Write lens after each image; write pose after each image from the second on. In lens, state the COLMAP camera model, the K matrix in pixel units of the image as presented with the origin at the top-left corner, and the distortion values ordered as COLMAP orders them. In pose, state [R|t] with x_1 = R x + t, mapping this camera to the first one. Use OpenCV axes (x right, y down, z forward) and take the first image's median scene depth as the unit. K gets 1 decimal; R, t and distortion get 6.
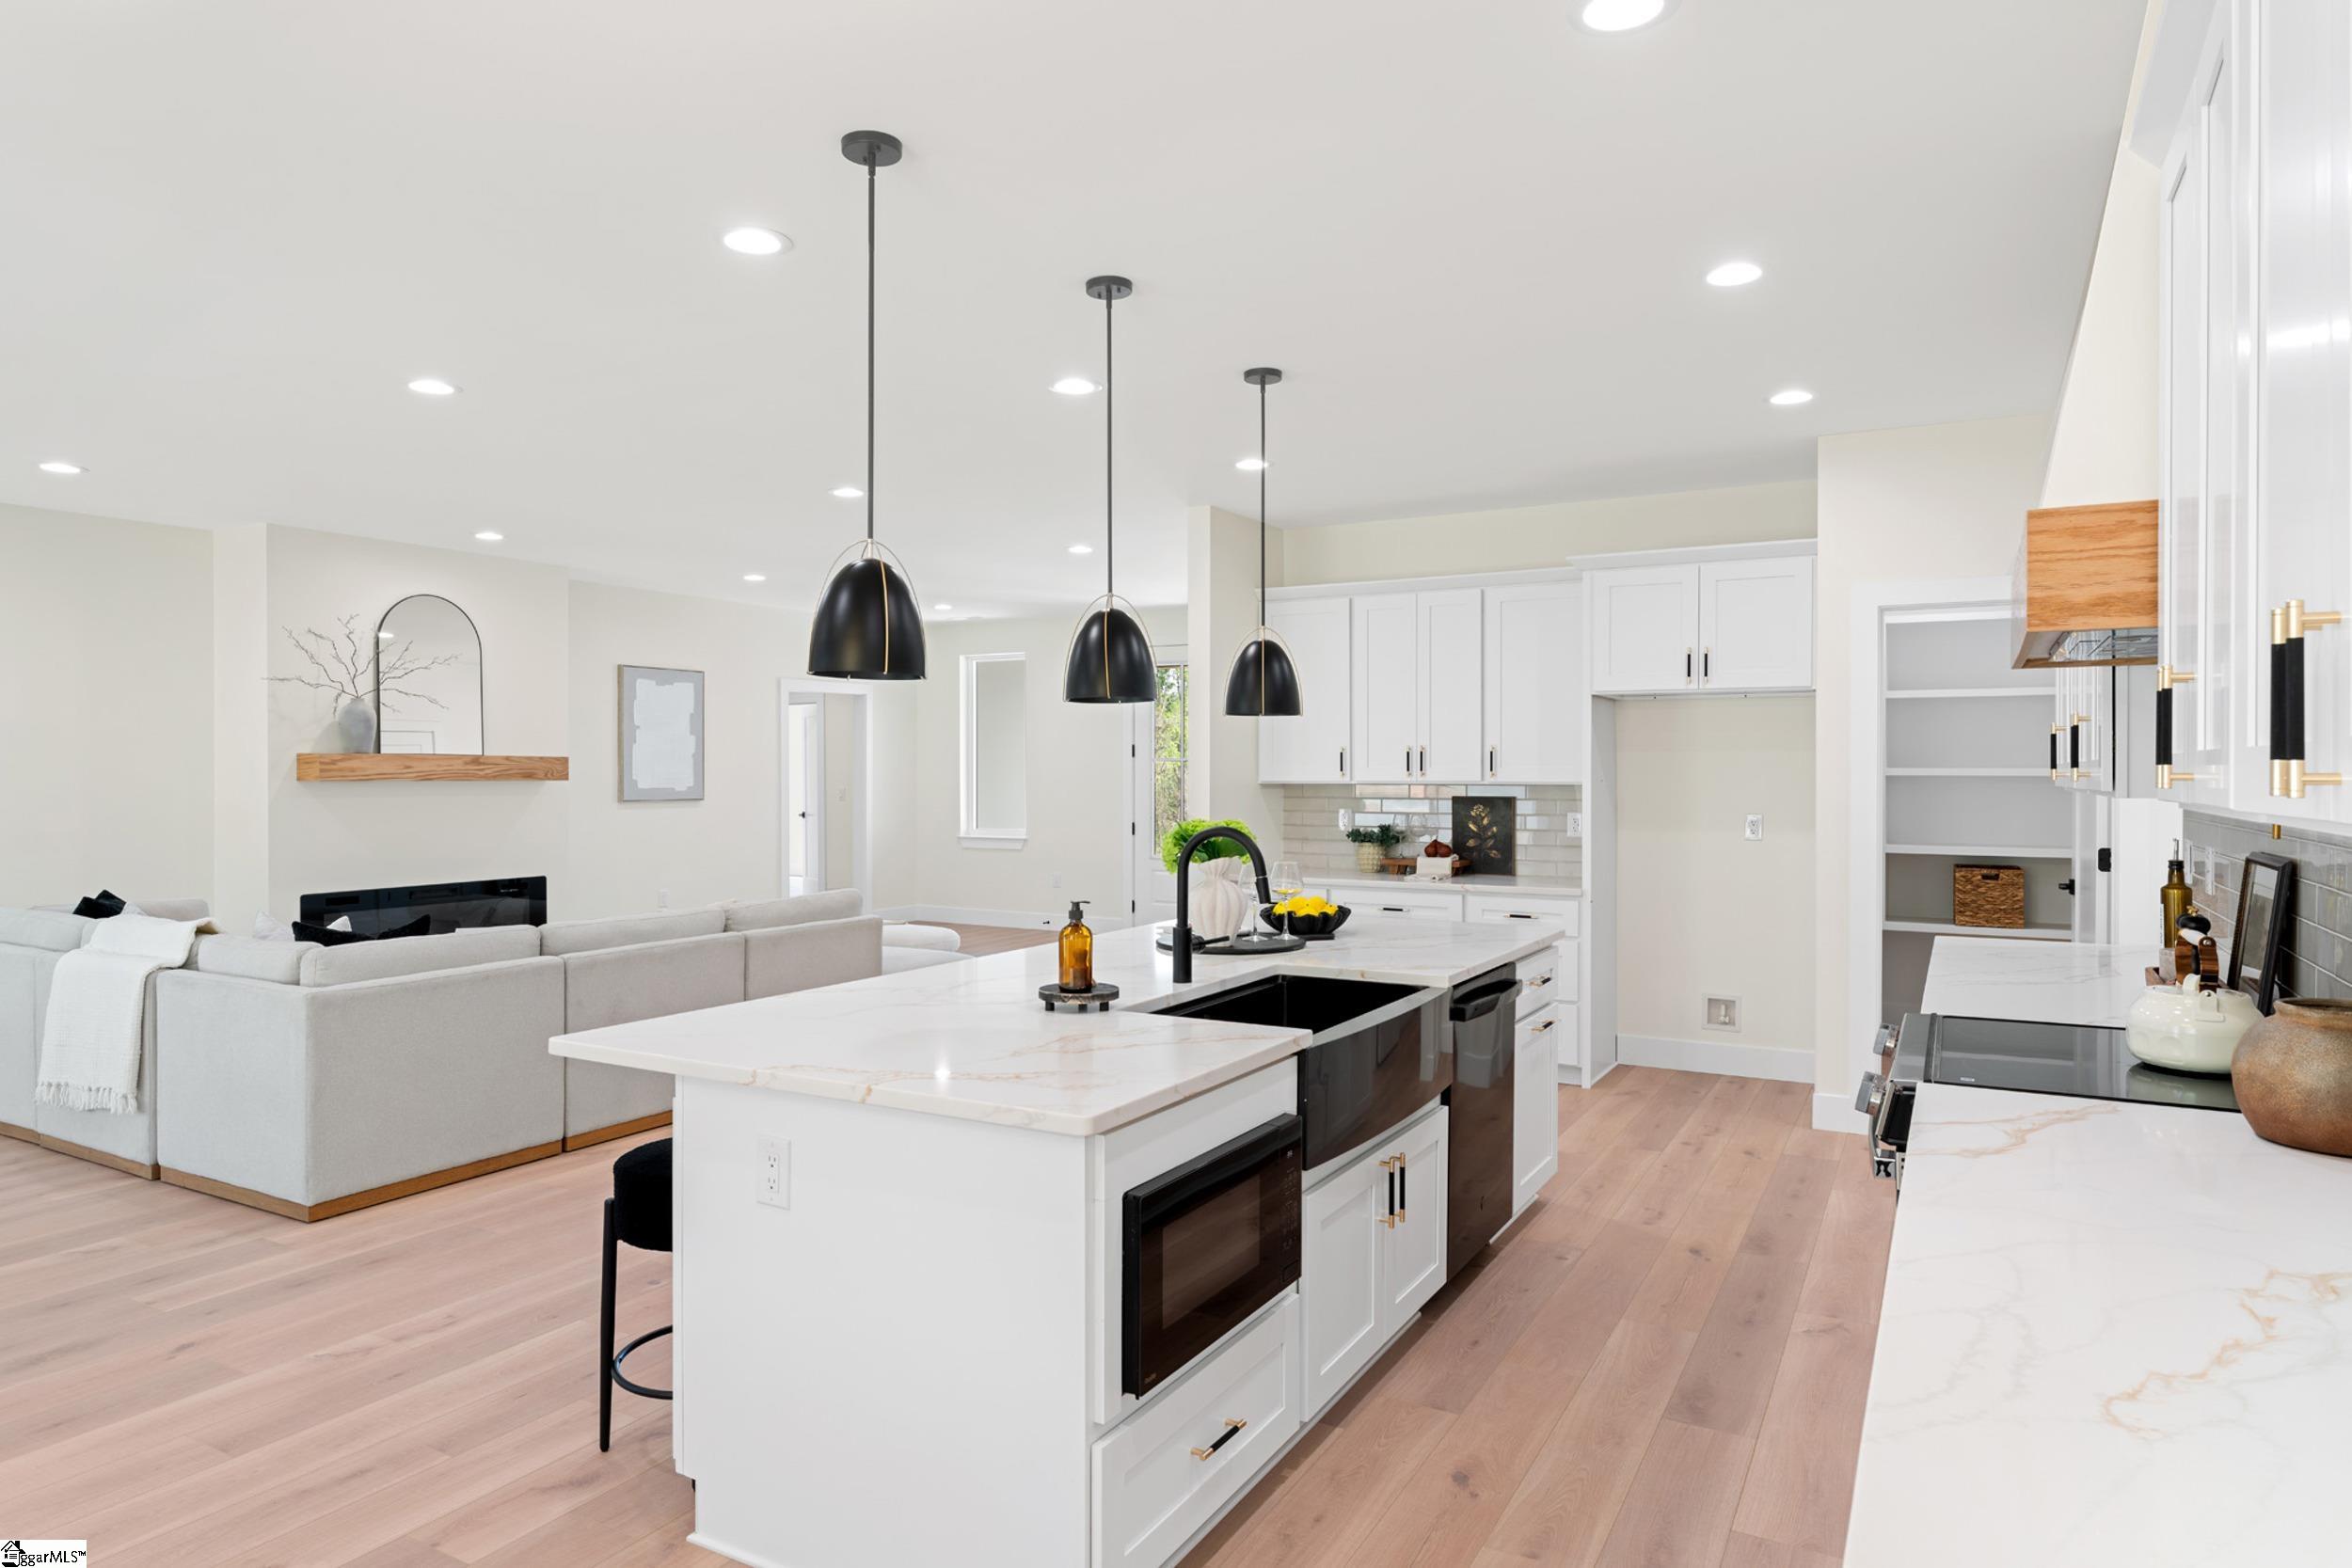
lens RADIAL K [[1390.6, 0, 1174.7], [0, 1390.6, 780.5], [0, 0, 1]] dist [0.004505, 0.000286]
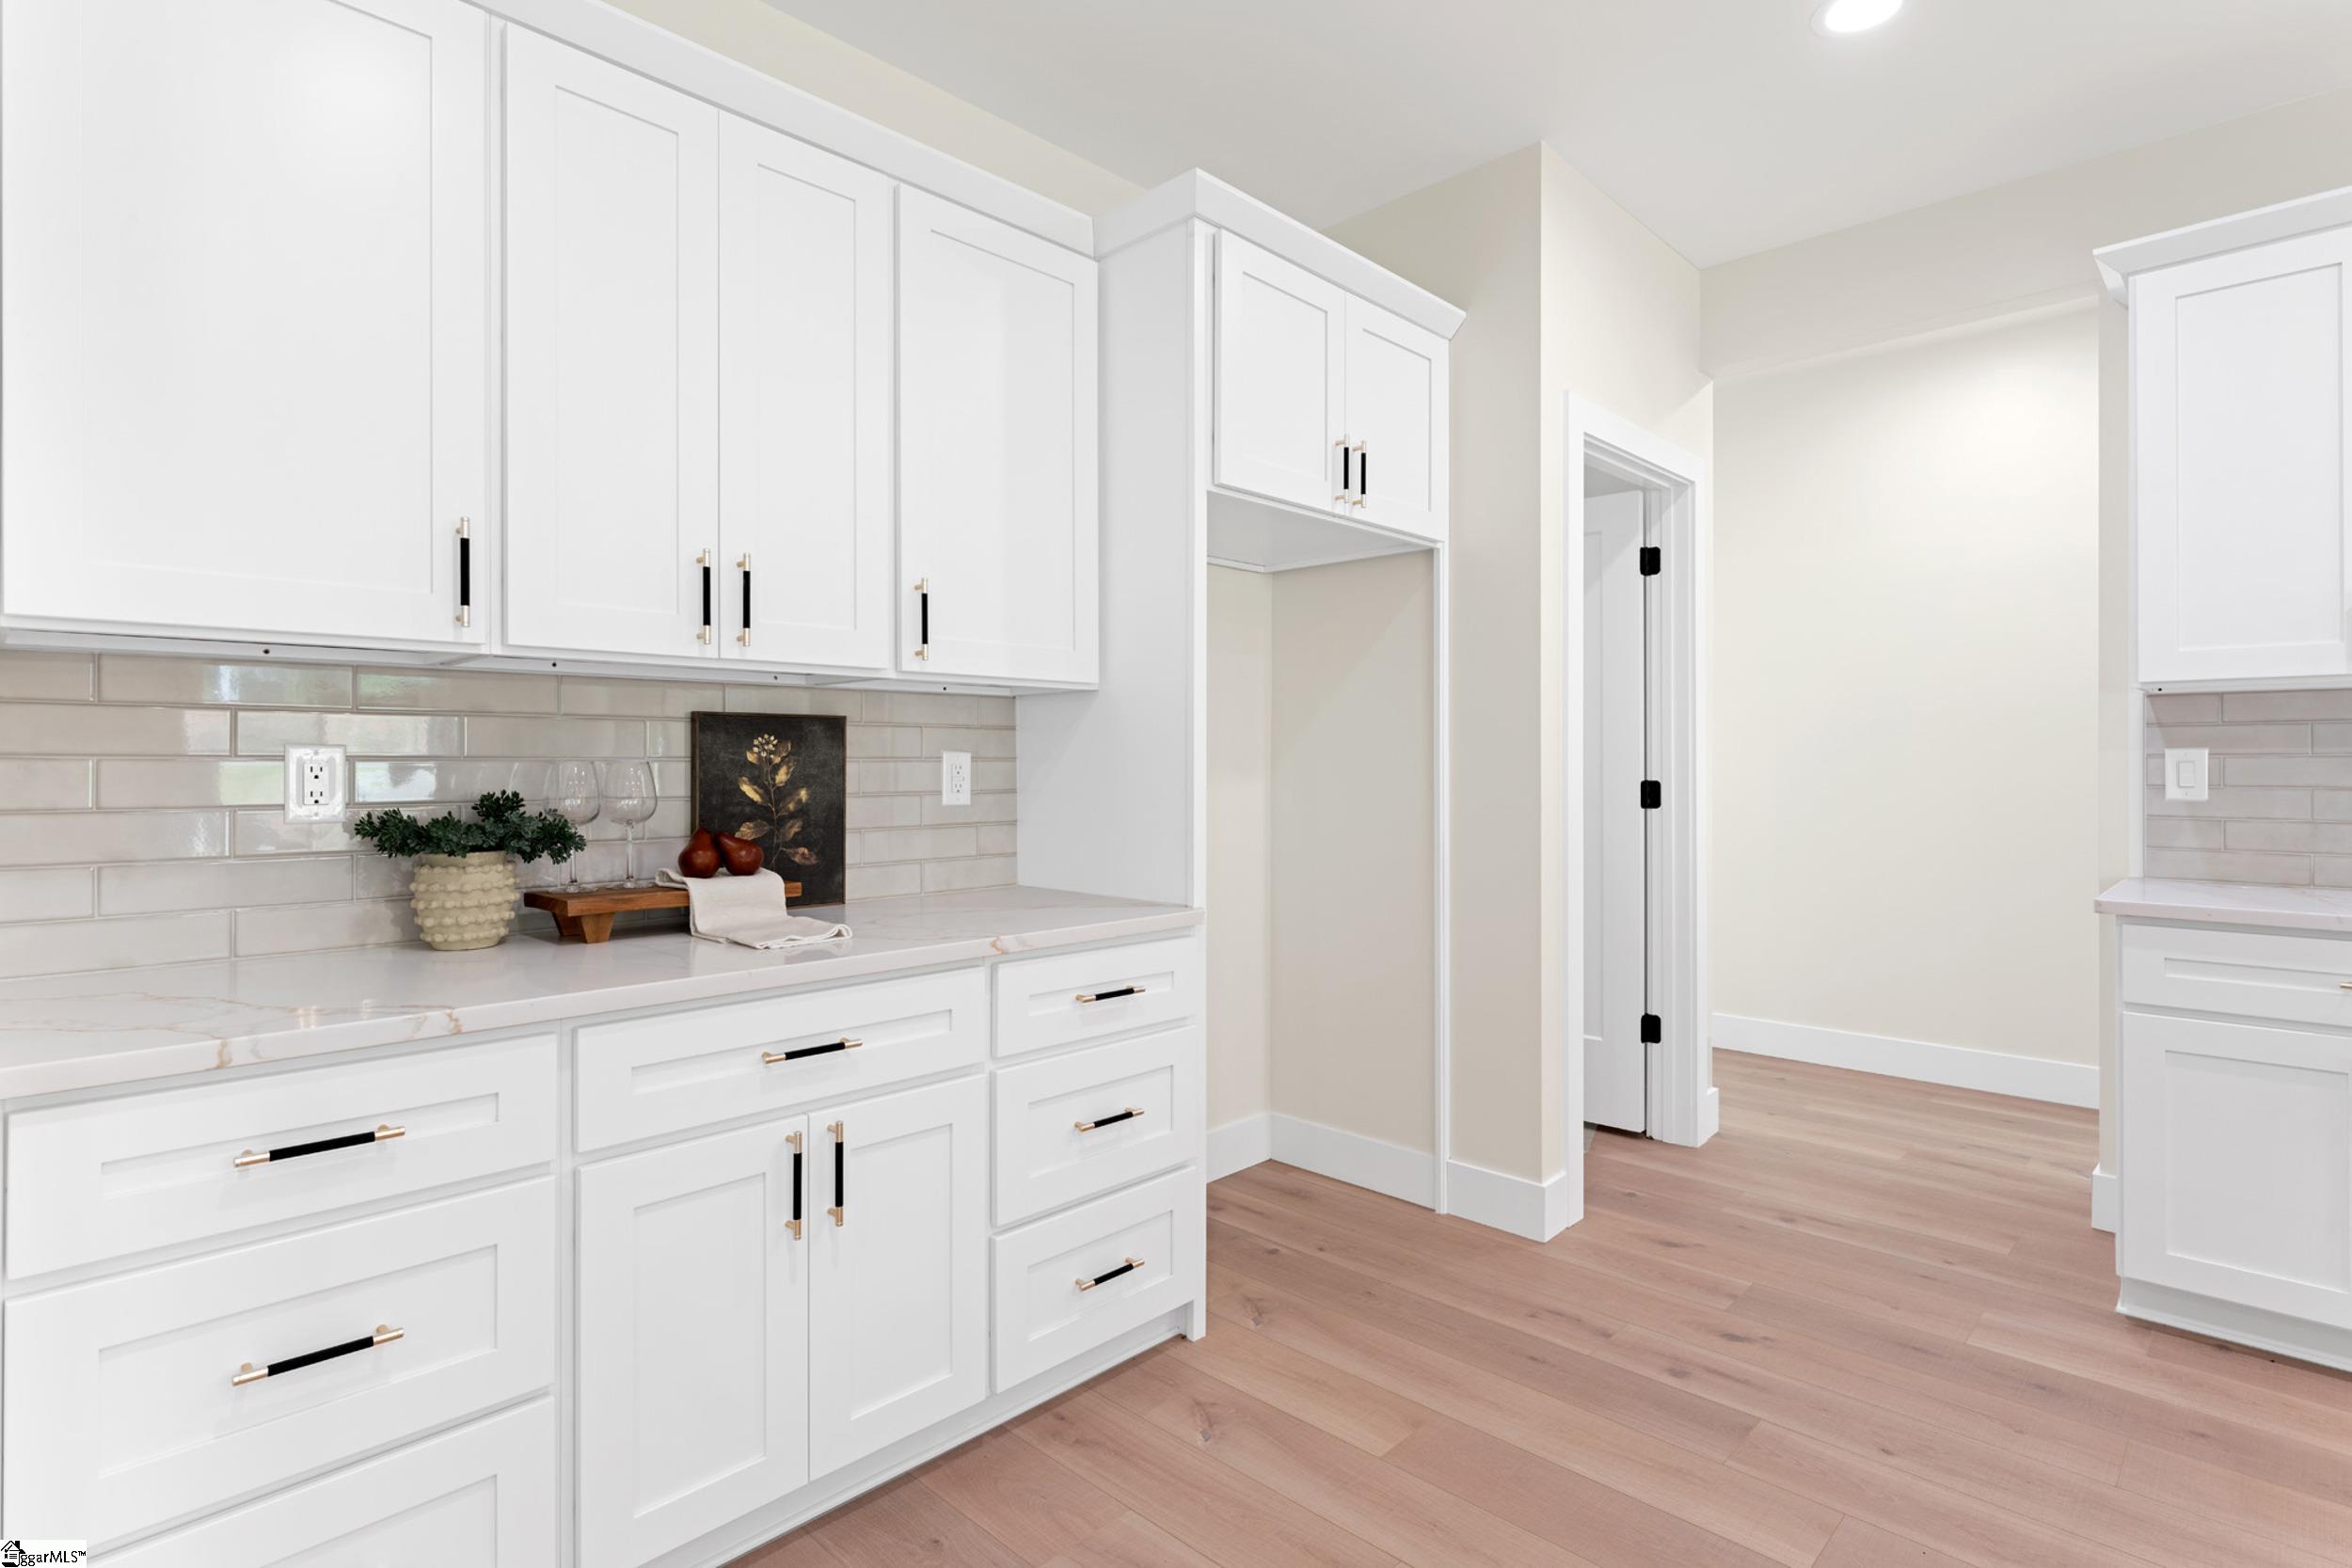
lens RADIAL K [[1188.9, 0, 1171.2], [0, 1188.9, 763.4], [0, 0, 1]] dist [-0.004007, -0.000741]
pose [[0.254426, -0.001753, 0.967091, -0.078066], [0.004386, 0.999990, 0.000658, 0.026104], [-0.967082, 0.004074, 0.254432, 0.805811]]
